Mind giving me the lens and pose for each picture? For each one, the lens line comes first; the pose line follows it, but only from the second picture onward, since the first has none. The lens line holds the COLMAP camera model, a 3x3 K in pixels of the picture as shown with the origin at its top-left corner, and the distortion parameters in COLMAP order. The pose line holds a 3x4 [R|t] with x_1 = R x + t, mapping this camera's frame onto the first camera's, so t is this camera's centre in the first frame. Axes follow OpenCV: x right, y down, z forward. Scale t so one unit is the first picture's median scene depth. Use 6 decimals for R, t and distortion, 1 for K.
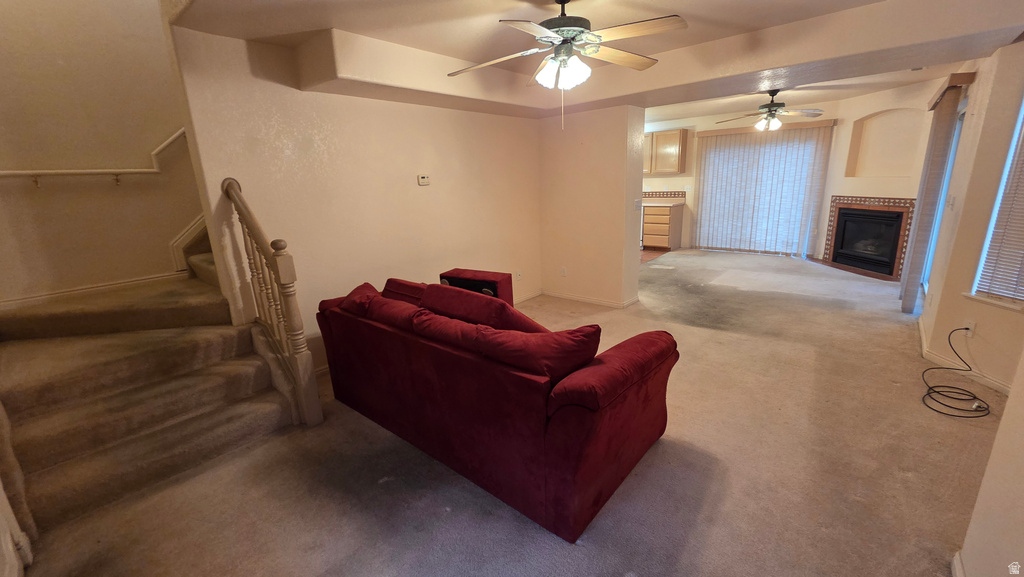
lens RADIAL K [[418.0, 0, 512.7], [0, 418.0, 286.2], [0, 0, 1]] dist [0.002631, -0.003437]
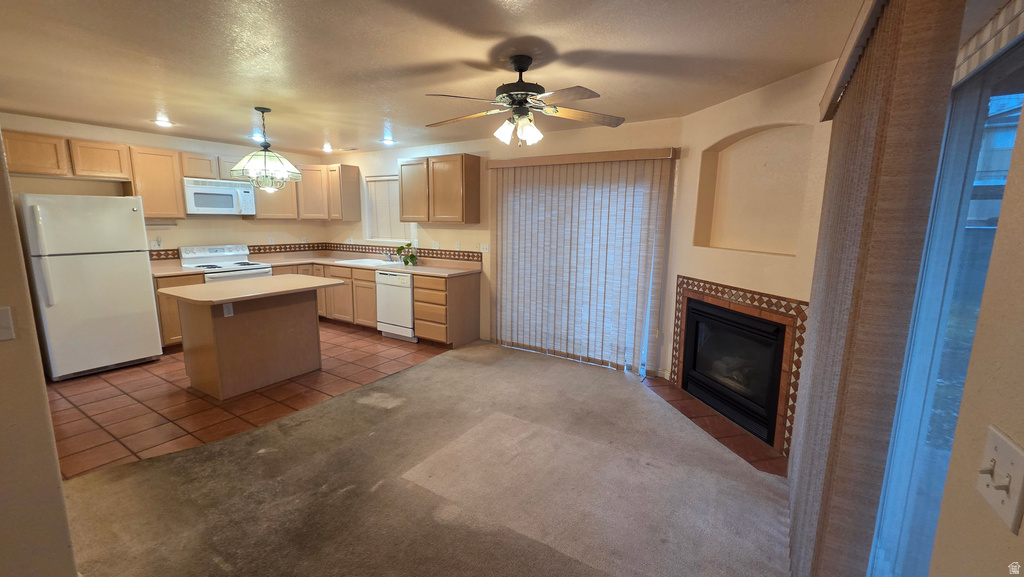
lens RADIAL K [[418.0, 0, 512.7], [0, 418.0, 286.2], [0, 0, 1]] dist [0.002631, -0.003437]
pose [[0.986436, 0.029120, 0.161540, 0.407180], [-0.013496, 0.995194, -0.096987, -0.130555], [-0.163588, 0.093492, 0.982089, 0.428033]]
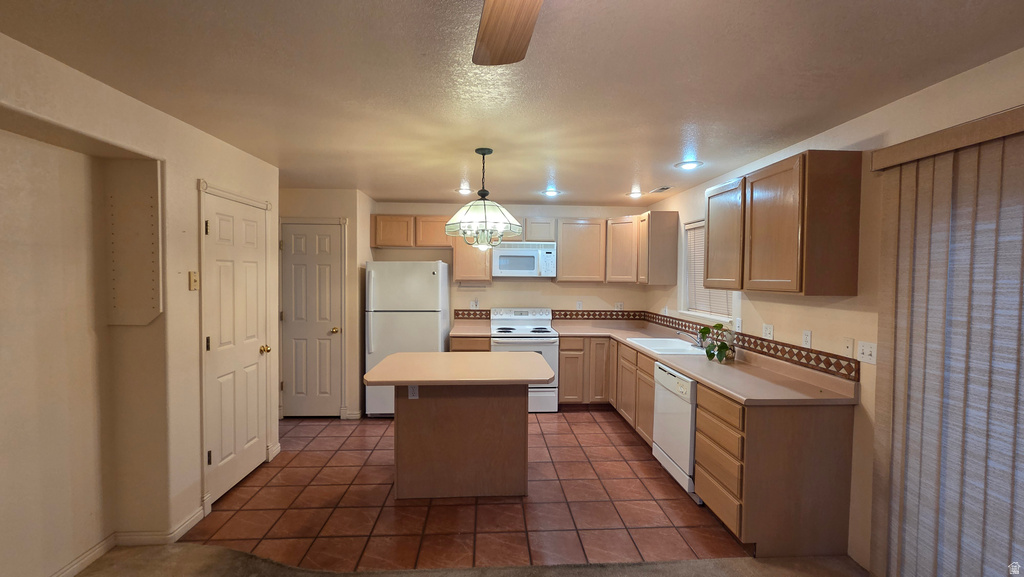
lens RADIAL K [[418.0, 0, 512.7], [0, 418.0, 286.2], [0, 0, 1]] dist [0.002631, -0.003437]
pose [[0.694804, 0.069933, -0.715791, 0.509410], [-0.217952, 0.968933, -0.116897, -0.217324], [0.685379, 0.237229, 0.688461, 0.722335]]
